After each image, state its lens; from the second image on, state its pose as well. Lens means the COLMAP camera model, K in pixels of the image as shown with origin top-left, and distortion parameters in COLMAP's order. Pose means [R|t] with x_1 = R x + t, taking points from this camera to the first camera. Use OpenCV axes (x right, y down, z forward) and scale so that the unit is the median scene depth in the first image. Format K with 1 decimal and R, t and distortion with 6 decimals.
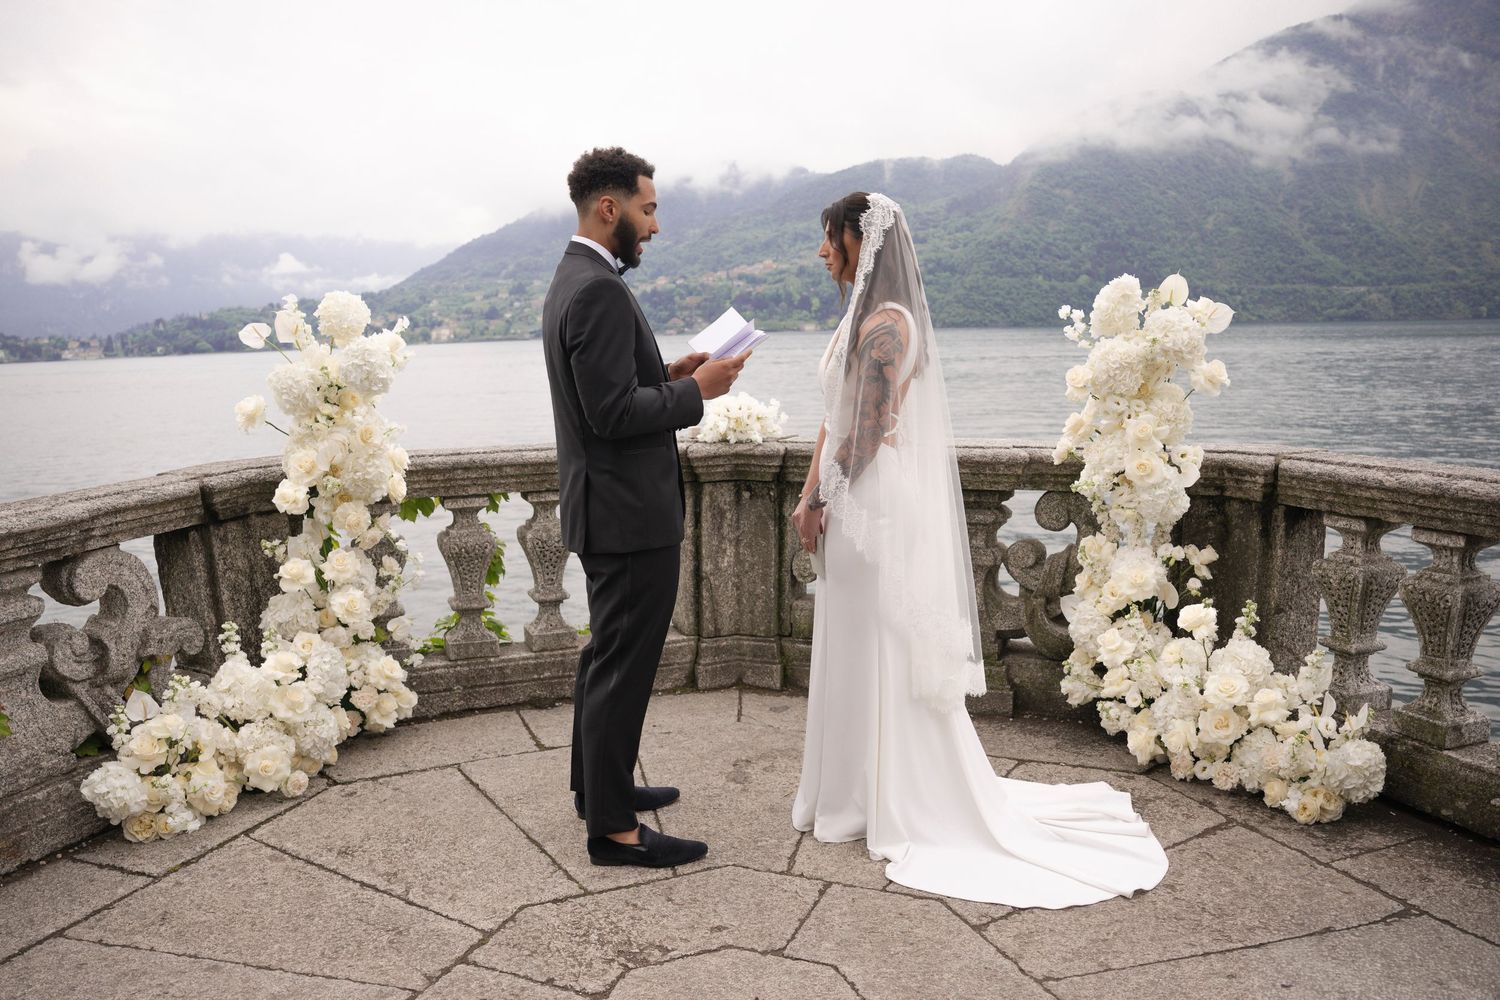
lens RADIAL K [[1152.2, 0, 710.0], [0, 1152.2, 553.0], [0, 0, 1]] dist [-0.144403, 0.099836]
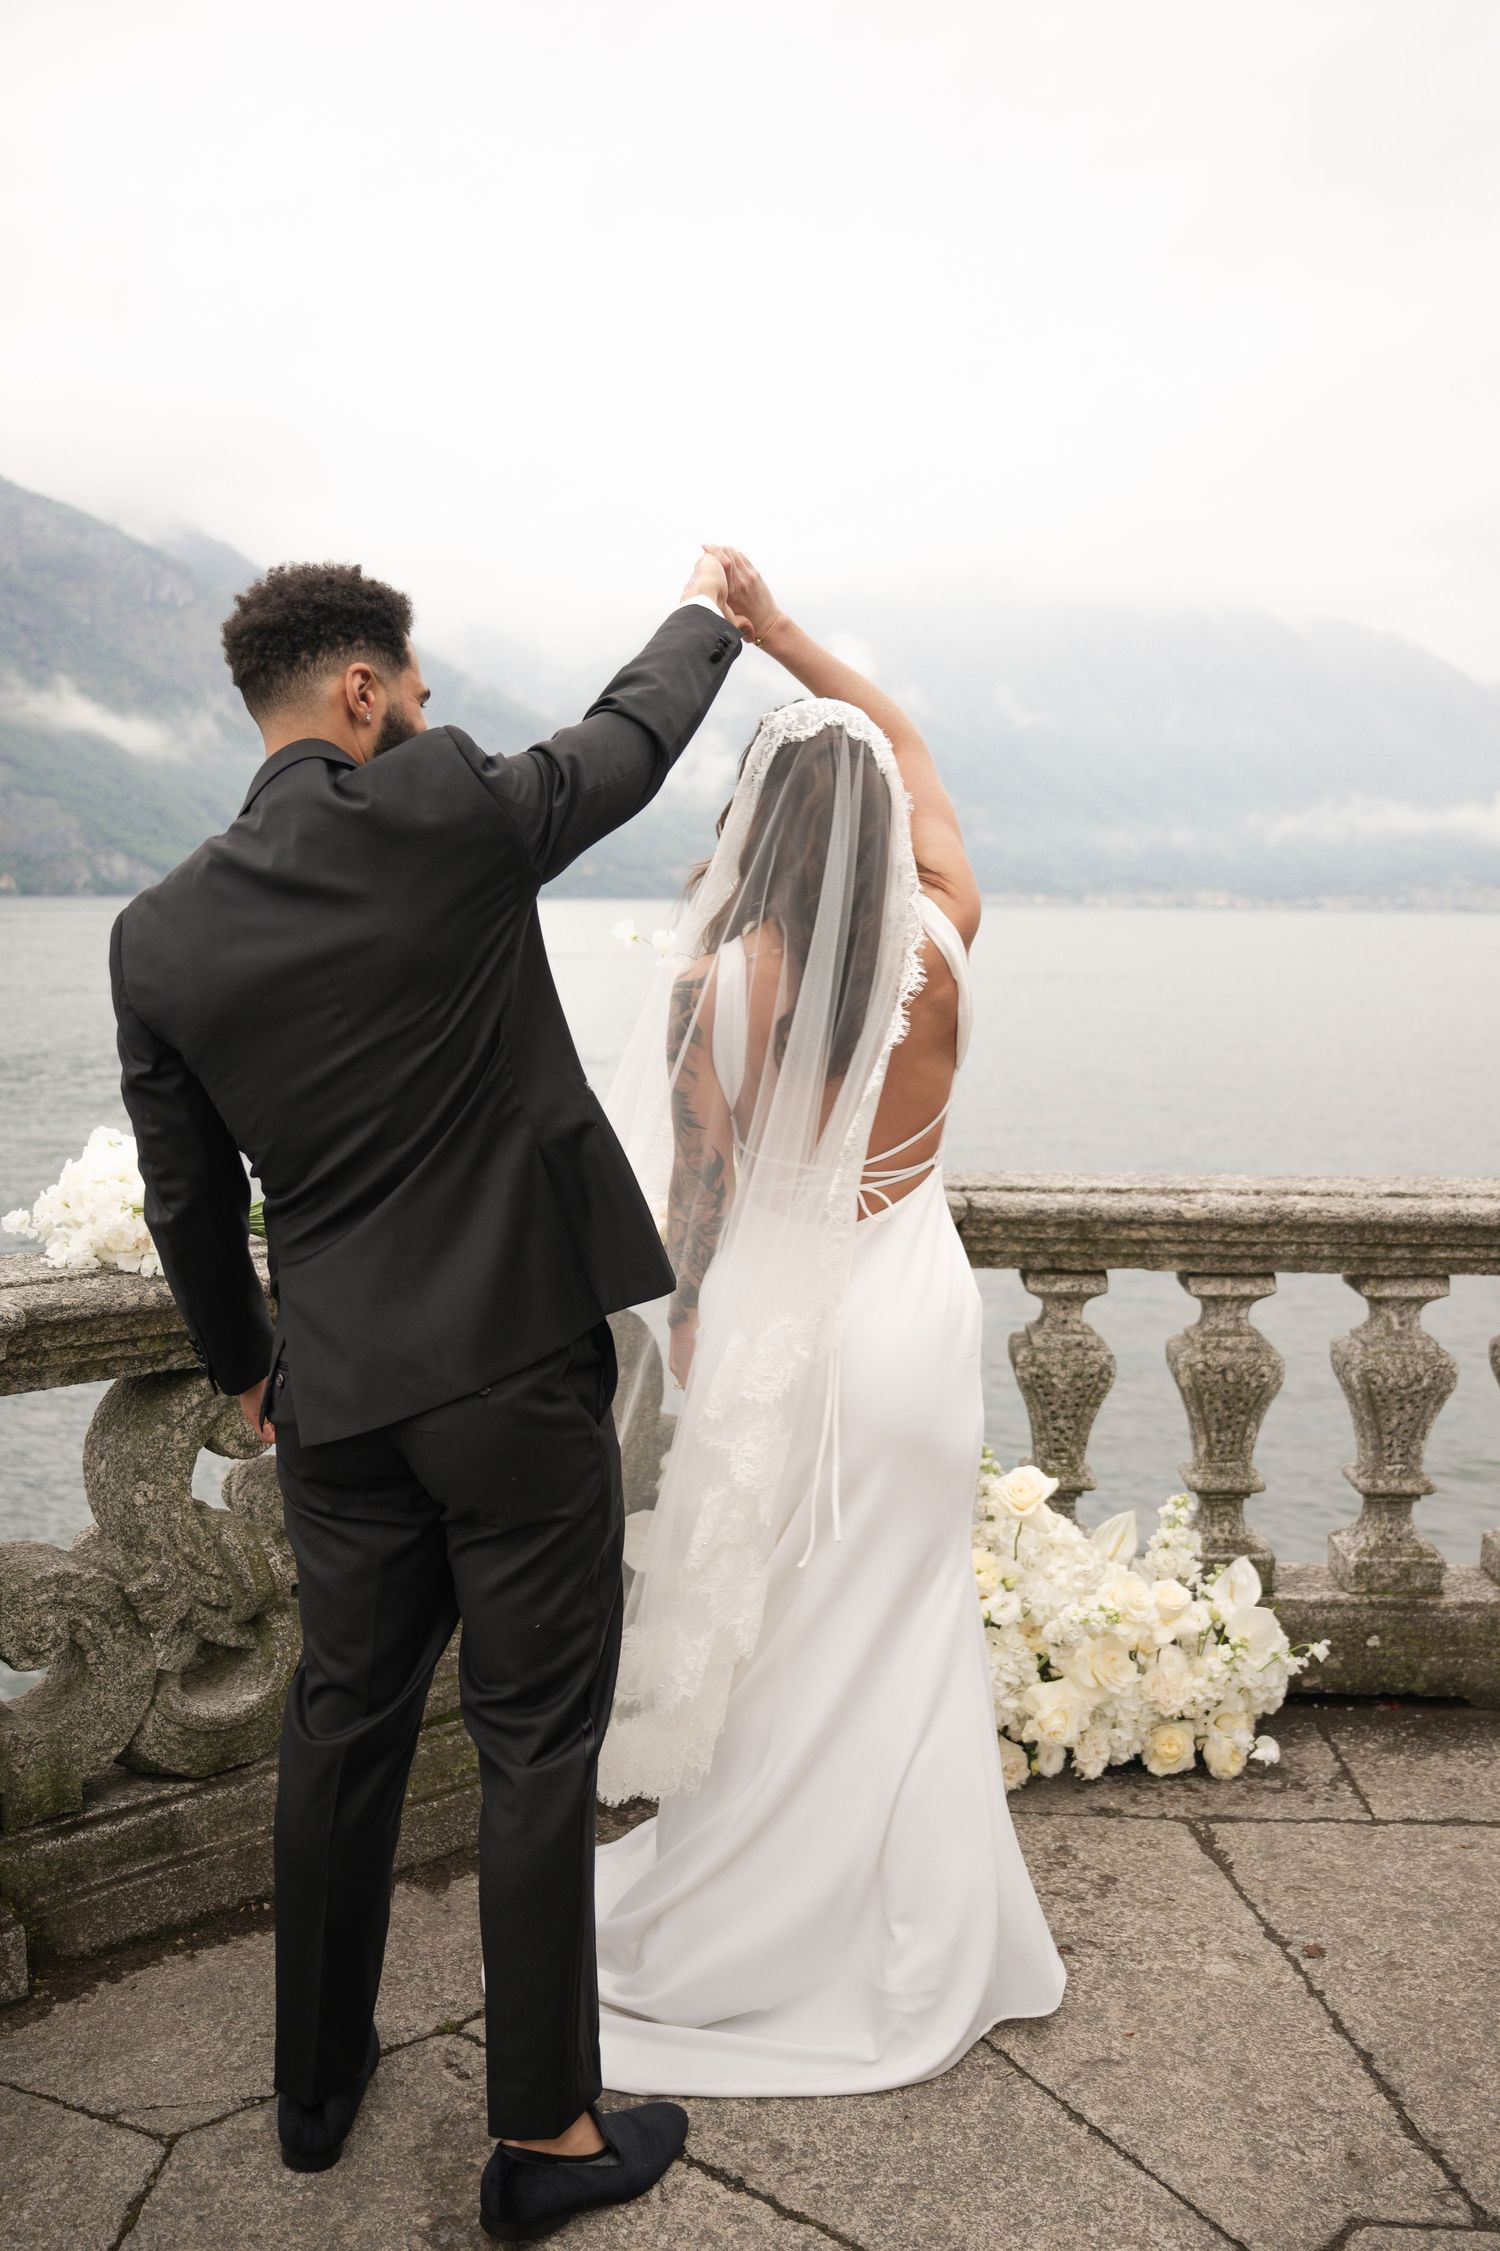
lens RADIAL K [[1969.3, 0, 770.6], [0, 1969.3, 1114.7], [0, 0, 1]] dist [-0.100483, 0.121706]
pose [[0.395064, -0.063889, 0.916429, -0.399140], [0.150236, 0.988641, 0.004158, -0.122570], [-0.906285, 0.136038, 0.400175, 0.575071]]
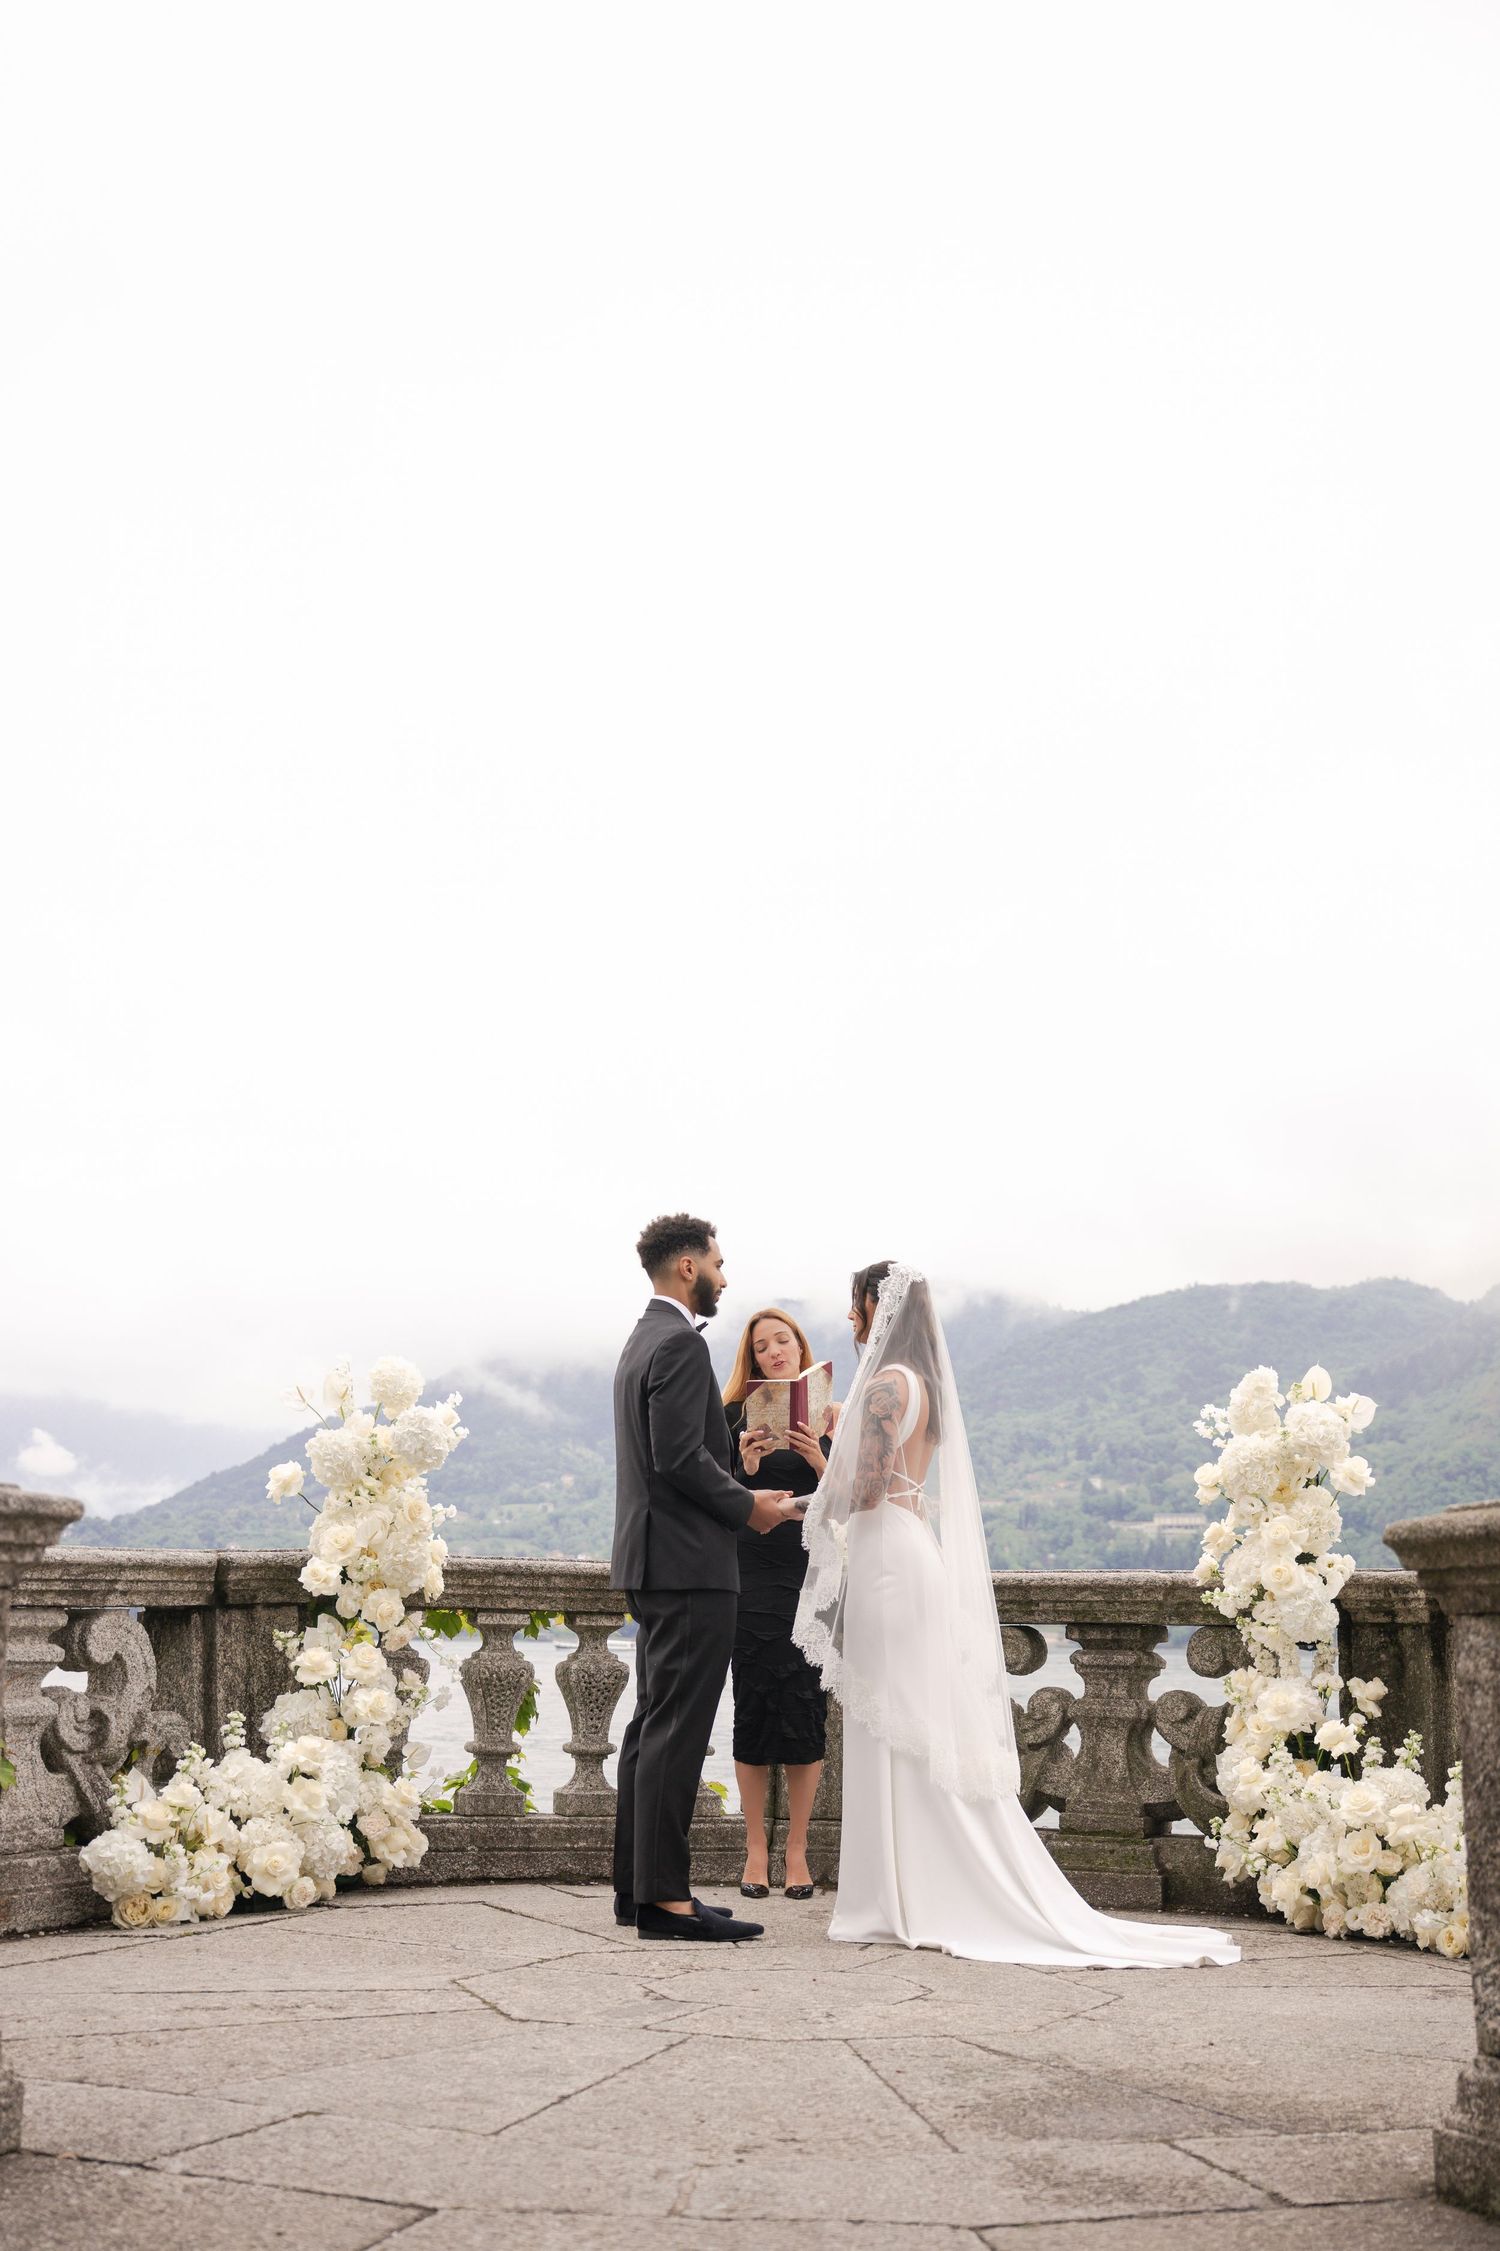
lens RADIAL K [[2549.8, 0, 747.4], [0, 2549.8, 1197.2], [0, 0, 1]] dist [0.025225, 0.000000]
pose [[0.998720, 0.034124, -0.037346, 0.024856], [-0.045192, 0.933575, -0.355521, 0.328783], [0.022734, 0.356754, 0.933922, -0.860071]]
